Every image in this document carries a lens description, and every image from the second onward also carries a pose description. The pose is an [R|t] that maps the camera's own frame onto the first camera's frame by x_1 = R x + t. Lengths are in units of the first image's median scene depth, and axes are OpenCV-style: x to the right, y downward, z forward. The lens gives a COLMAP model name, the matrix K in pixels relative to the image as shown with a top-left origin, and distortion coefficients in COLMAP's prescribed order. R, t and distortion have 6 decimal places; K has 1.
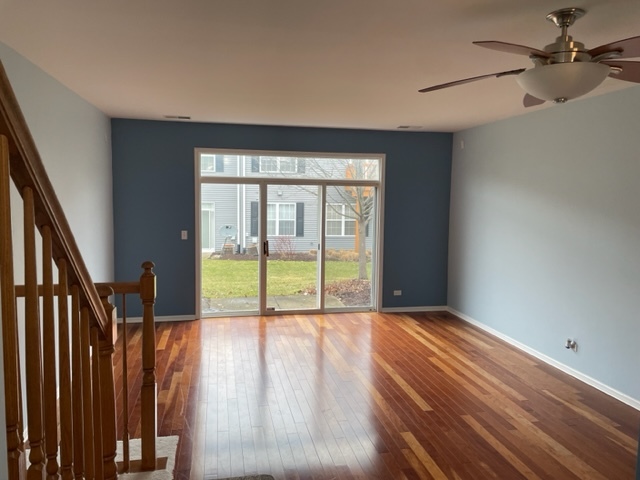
lens RADIAL K [[487.6, 0, 320.0], [0, 487.6, 240.0], [0, 0, 1]] dist [0.001724, -0.001121]
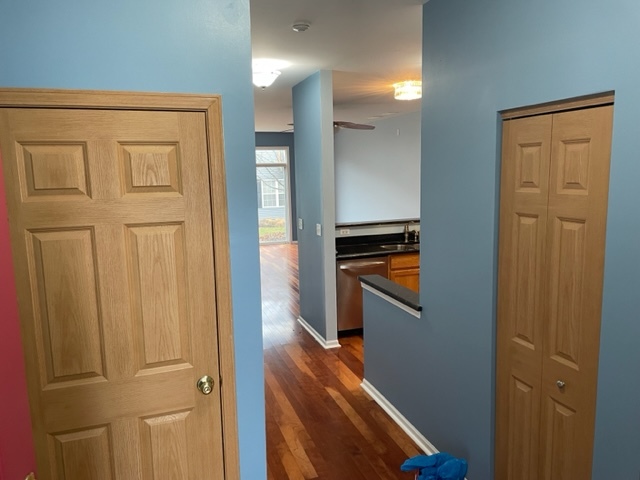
lens RADIAL K [[487.6, 0, 320.0], [0, 487.6, 240.0], [0, 0, 1]] dist [0.001724, -0.001121]
pose [[0.992027, -0.053241, 0.114231, 0.025484], [0.047704, 0.997576, 0.050669, 0.045239], [-0.116651, -0.044816, 0.992161, -0.500452]]
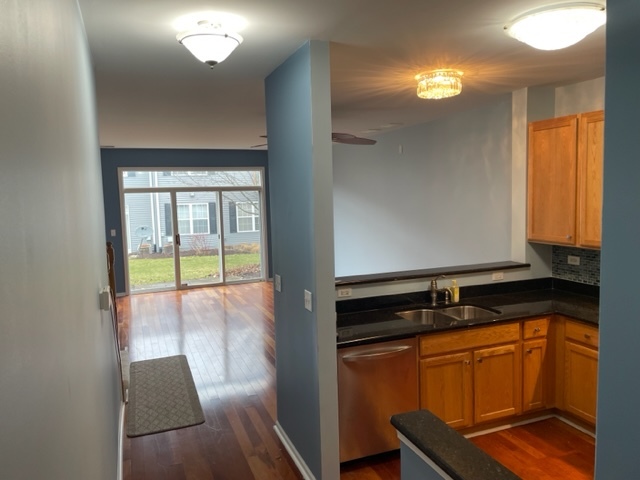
lens RADIAL K [[482.5, 0, 338.6], [0, 482.5, 238.8], [0, 0, 1]] dist [0.001741, -0.001107]
pose [[0.978169, -0.057025, 0.199835, 0.042836], [0.055648, 0.998372, 0.012506, 0.017274], [-0.200223, -0.001112, 0.979750, -0.296388]]
